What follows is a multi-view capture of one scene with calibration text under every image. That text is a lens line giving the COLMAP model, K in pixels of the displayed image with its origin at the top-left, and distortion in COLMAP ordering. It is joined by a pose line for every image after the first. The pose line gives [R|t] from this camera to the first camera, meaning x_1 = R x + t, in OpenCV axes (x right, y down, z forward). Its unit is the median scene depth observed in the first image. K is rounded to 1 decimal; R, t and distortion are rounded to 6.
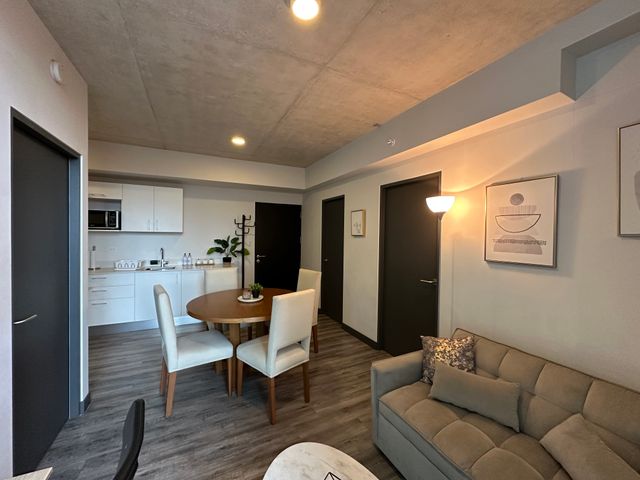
lens RADIAL K [[255.2, 0, 320.0], [0, 255.2, 240.0], [0, 0, 1]] dist [-0.001141, -0.000017]
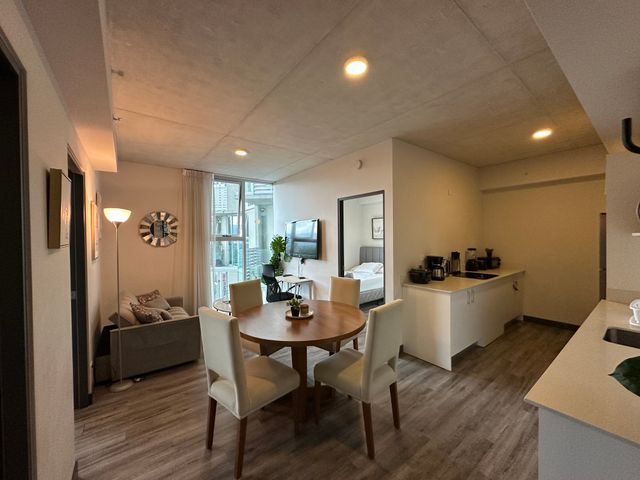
lens RADIAL K [[255.2, 0, 320.0], [0, 255.2, 240.0], [0, 0, 1]] dist [-0.001141, -0.000017]
pose [[-0.981045, -0.001445, -0.193775, -0.120818], [-0.007609, 0.999488, 0.031071, -0.034749], [0.193631, 0.031956, -0.980554, 1.306723]]
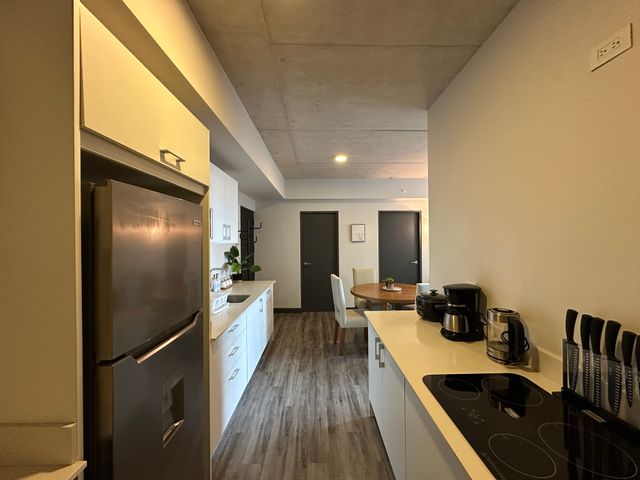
lens RADIAL K [[255.2, 0, 320.0], [0, 255.2, 240.0], [0, 0, 1]] dist [-0.001141, -0.000017]
pose [[0.434933, -0.018954, 0.900263, -1.169027], [0.036818, 0.999317, 0.003252, -0.035526], [-0.899710, 0.031731, 0.435334, 0.523445]]
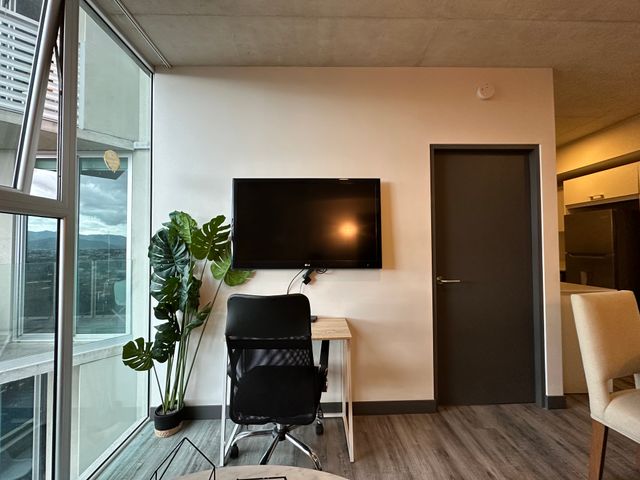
lens RADIAL K [[255.2, 0, 320.0], [0, 255.2, 240.0], [0, 0, 1]] dist [-0.001141, -0.000017]
pose [[-0.422556, -0.034167, -0.905693, 0.171357], [-0.015810, 0.999415, -0.030326, 0.046621], [0.906199, 0.001505, -0.422849, 0.334207]]
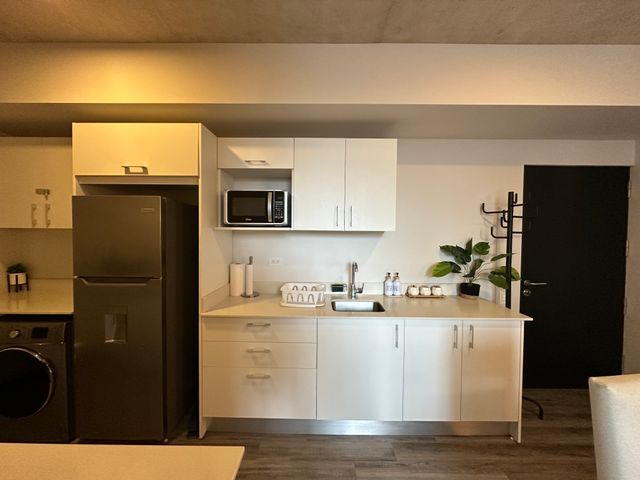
lens RADIAL K [[255.2, 0, 320.0], [0, 255.2, 240.0], [0, 0, 1]] dist [-0.001141, -0.000017]
pose [[0.893835, 0.006367, -0.448350, -0.487950], [-0.006158, 0.999979, 0.001924, -0.015398], [0.448353, 0.001041, 0.893856, 0.554169]]
